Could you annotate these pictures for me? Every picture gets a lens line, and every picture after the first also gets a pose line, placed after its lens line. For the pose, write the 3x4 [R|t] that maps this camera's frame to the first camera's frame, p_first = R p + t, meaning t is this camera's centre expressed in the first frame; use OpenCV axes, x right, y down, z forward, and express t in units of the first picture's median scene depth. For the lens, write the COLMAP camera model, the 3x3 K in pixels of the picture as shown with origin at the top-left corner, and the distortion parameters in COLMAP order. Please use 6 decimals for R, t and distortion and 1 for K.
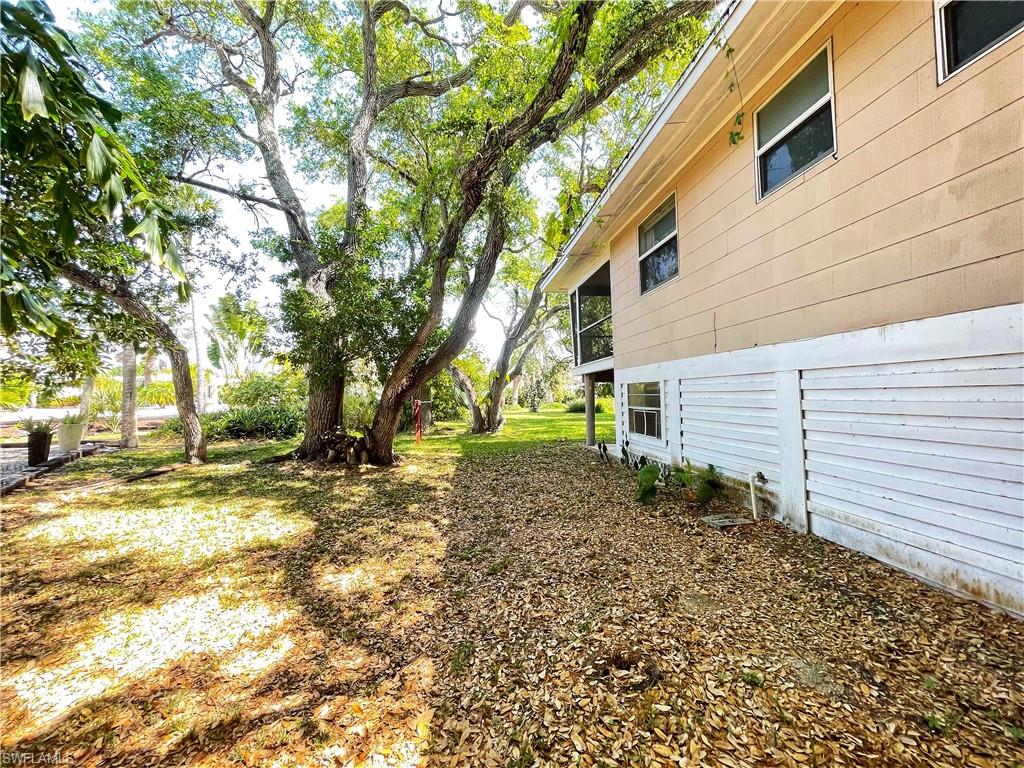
lens RADIAL K [[410.0, 0, 511.5], [0, 410.0, 383.9], [0, 0, 1]] dist [-0.002702, 0.000829]
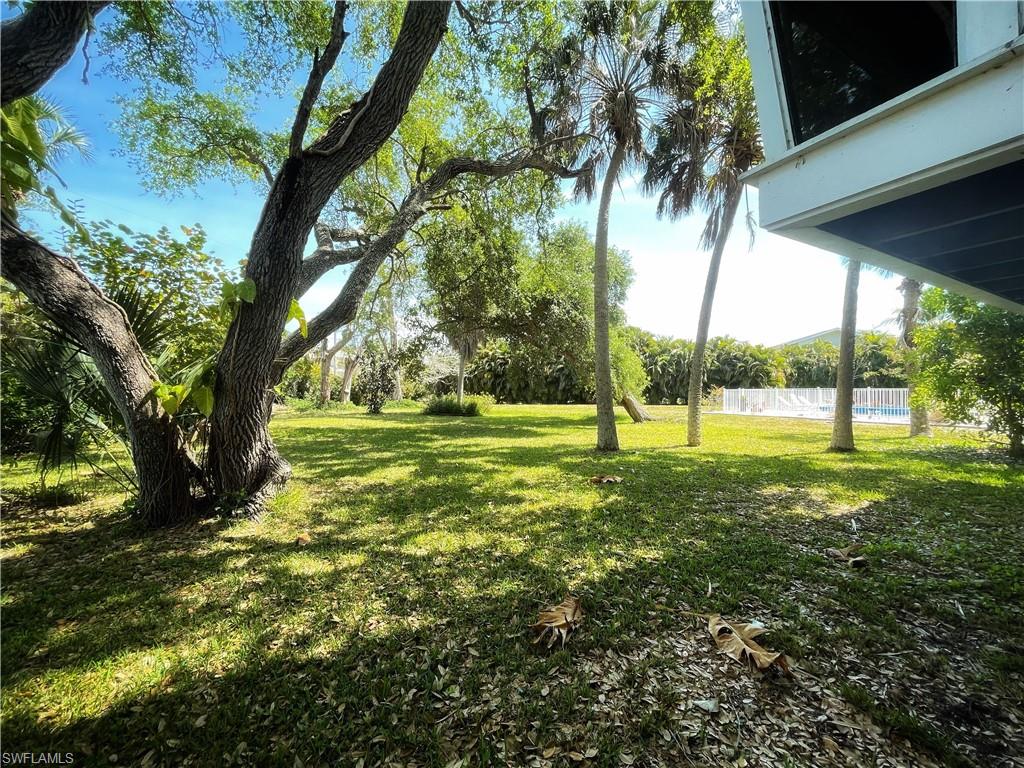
lens RADIAL K [[410.0, 0, 512.8], [0, 410.0, 382.6], [0, 0, 1]] dist [-0.002702, 0.000829]
pose [[0.926019, 0.034353, 0.375910, 0.009385], [-0.036909, 0.999319, -0.000403, 0.011200], [-0.375667, -0.013501, 0.926656, 0.304753]]
